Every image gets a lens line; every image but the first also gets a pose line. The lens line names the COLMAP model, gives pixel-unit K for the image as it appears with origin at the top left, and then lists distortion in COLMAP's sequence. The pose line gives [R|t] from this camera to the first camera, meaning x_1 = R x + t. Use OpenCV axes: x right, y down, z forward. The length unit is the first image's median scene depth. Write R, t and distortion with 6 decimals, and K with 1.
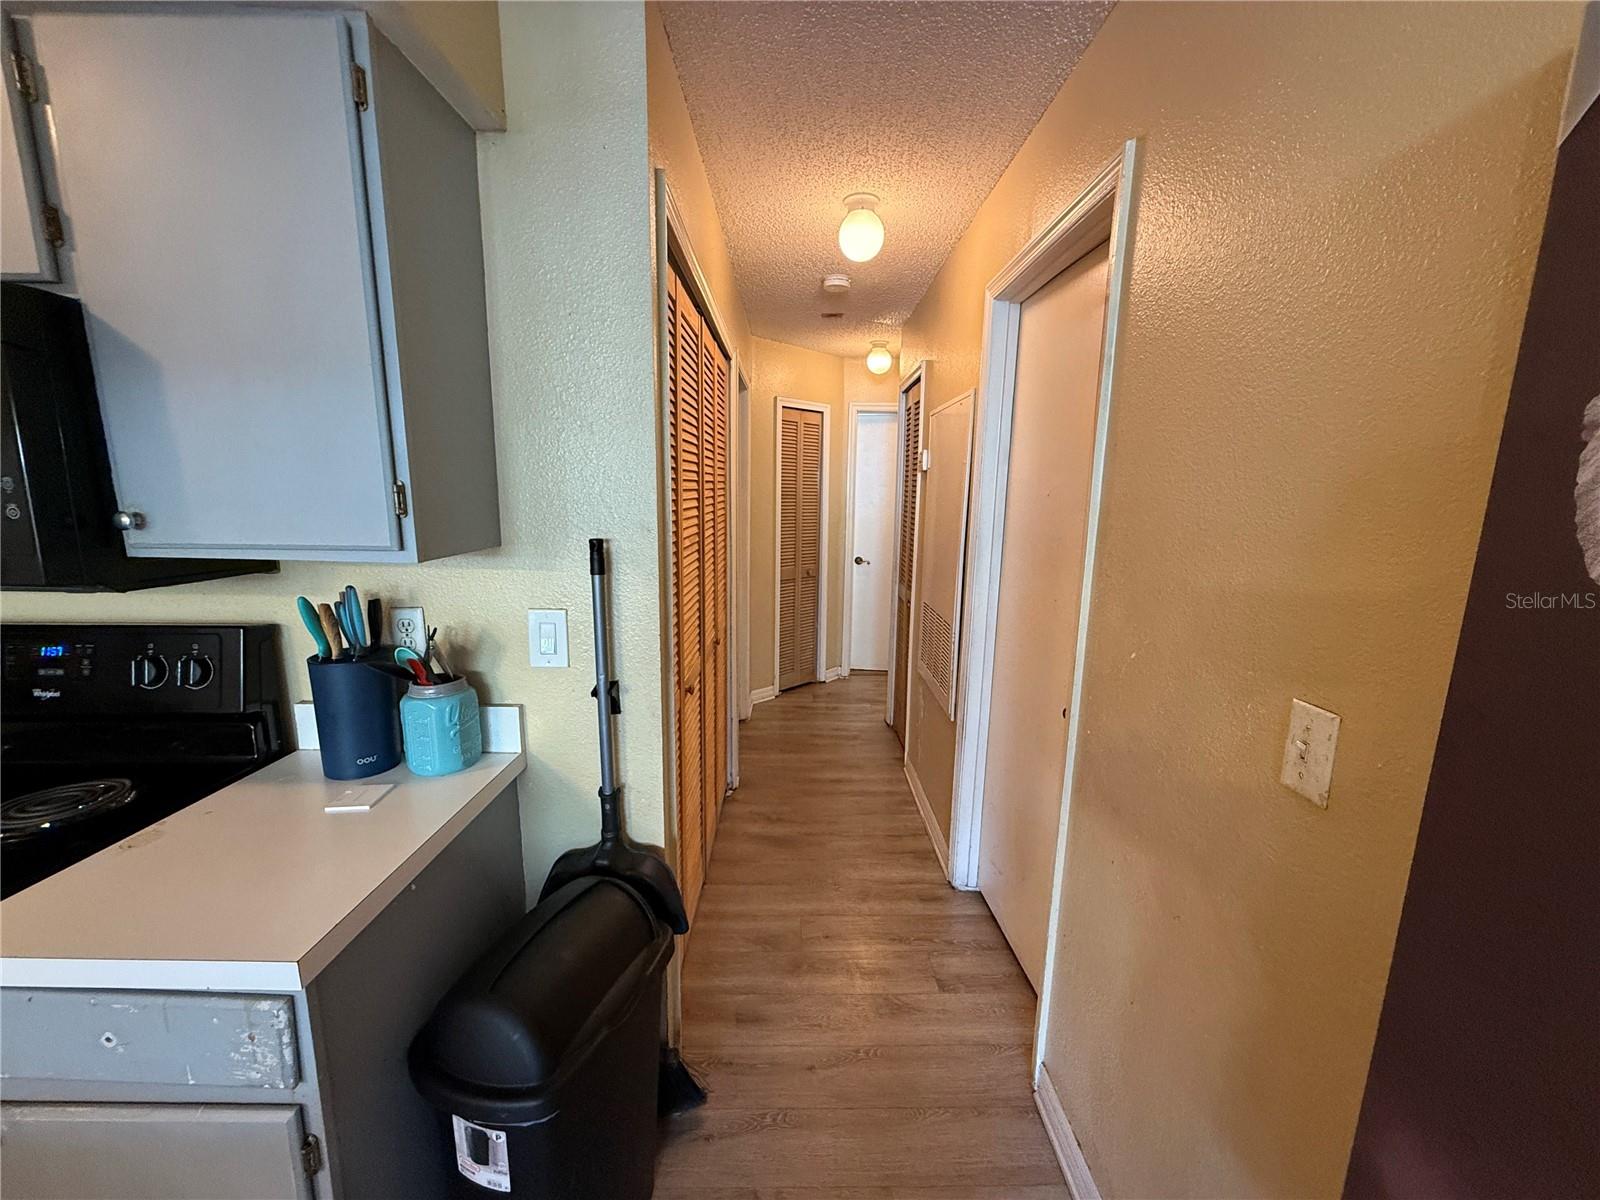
lens RADIAL K [[635.8, 0, 798.4], [0, 635.8, 603.4], [0, 0, 1]] dist [0.001195, -0.000528]
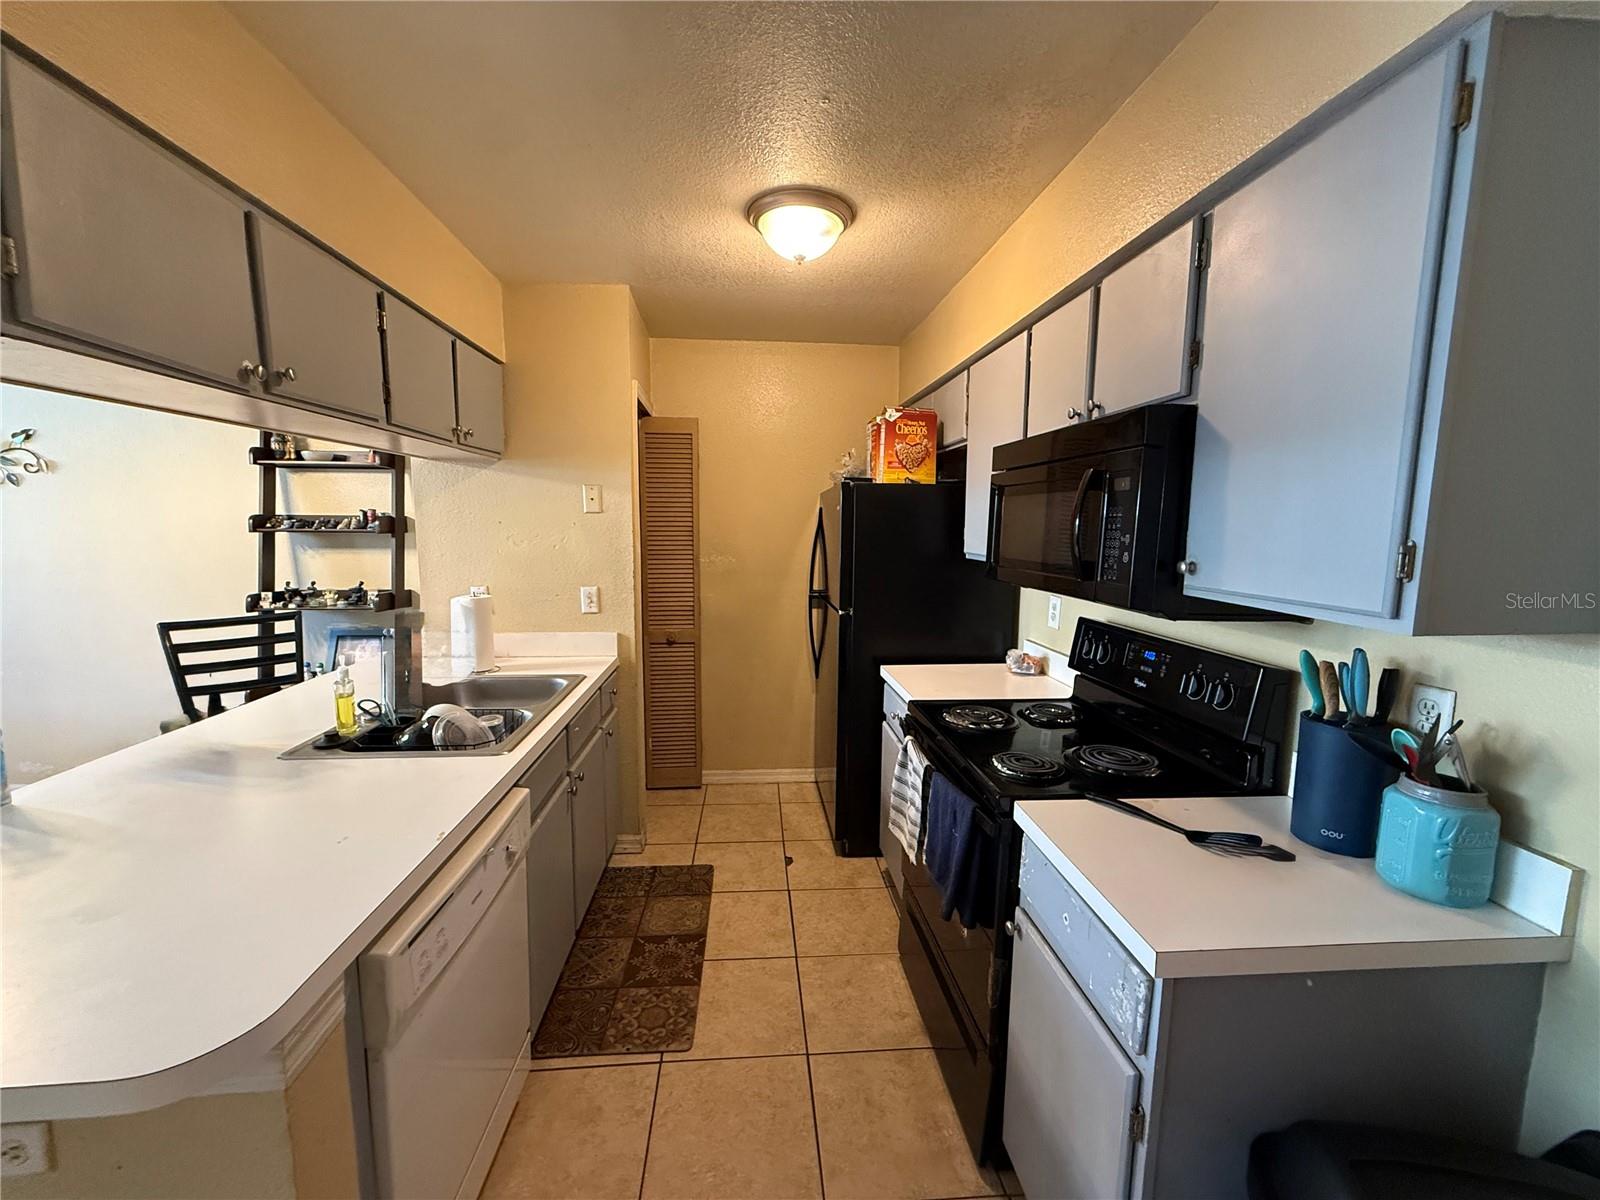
lens RADIAL K [[635.8, 0, 798.4], [0, 635.8, 603.4], [0, 0, 1]] dist [0.001195, -0.000528]
pose [[0.080094, 0.114211, -0.990223, 0.139875], [-0.183989, 0.978038, 0.097924, -0.030610], [0.979660, 0.174347, 0.099349, 0.081374]]
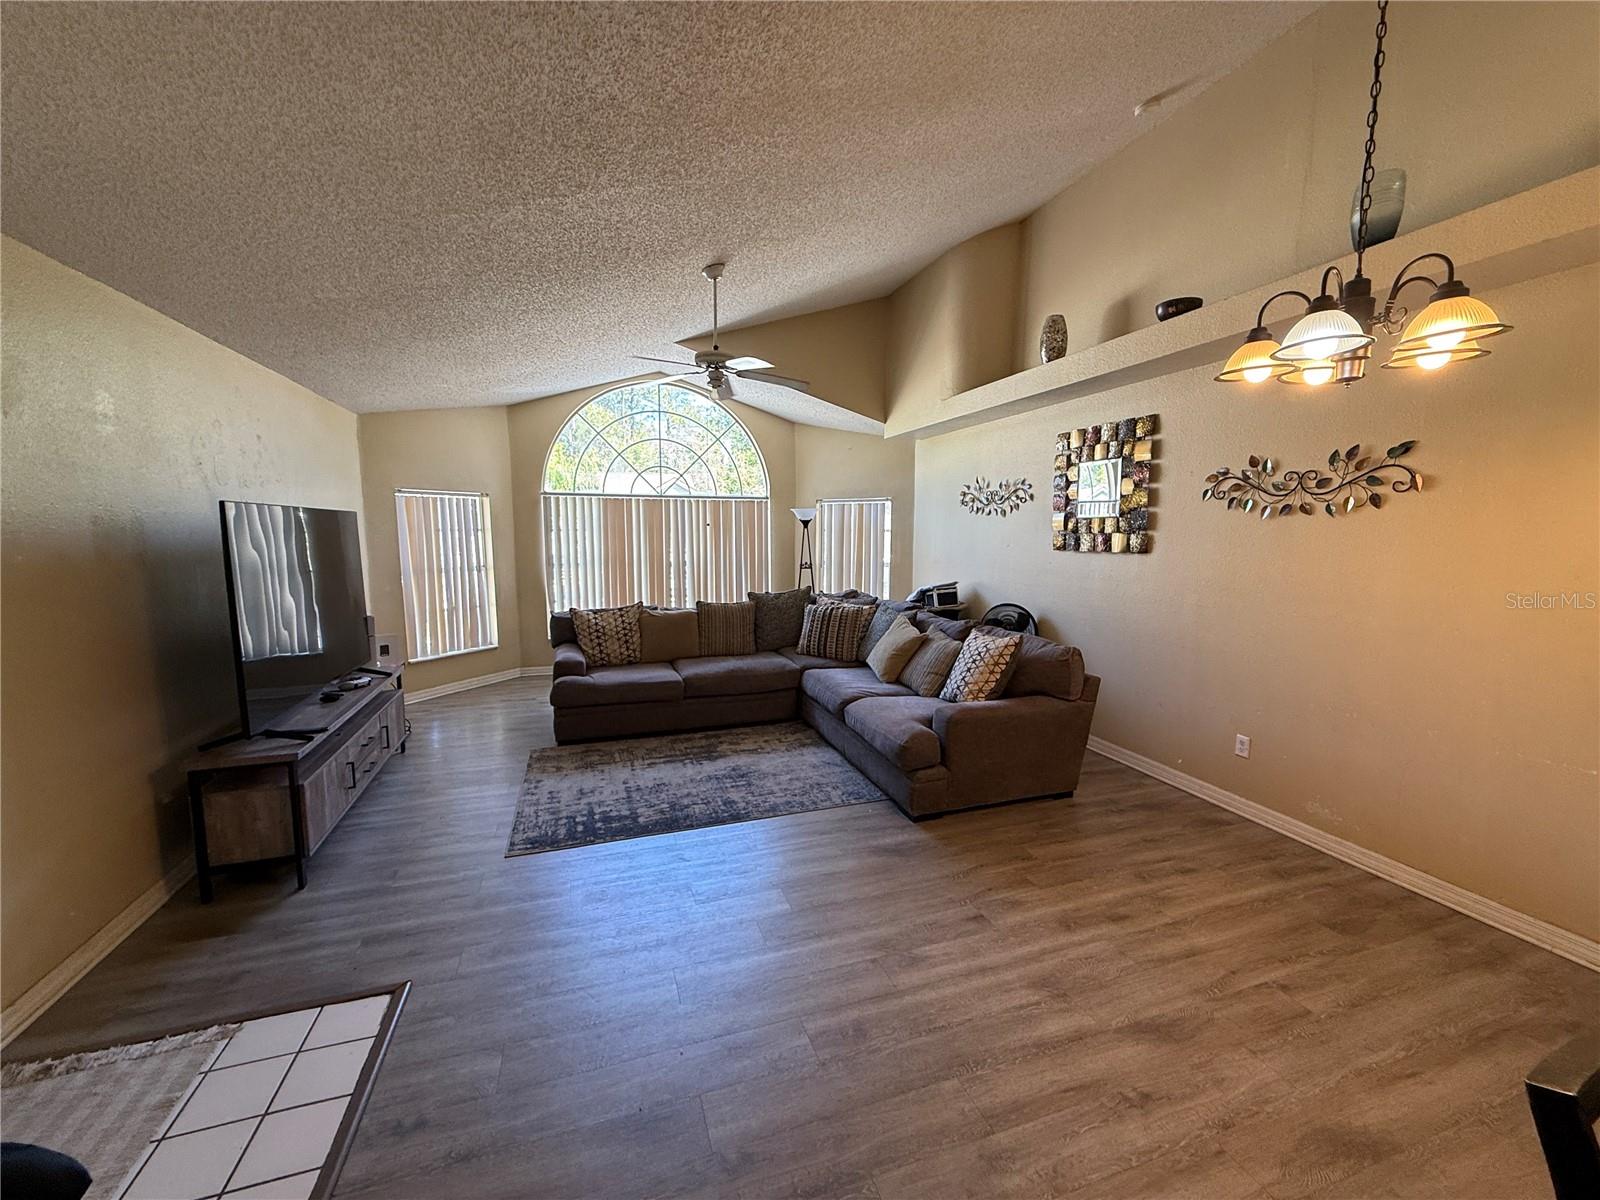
lens RADIAL K [[635.8, 0, 798.4], [0, 635.8, 603.4], [0, 0, 1]] dist [0.001195, -0.000528]
pose [[-0.950771, 0.019713, -0.309268, -0.003374], [-0.068867, 0.959580, 0.272881, 0.179926], [0.302146, 0.280746, -0.910983, -1.241798]]
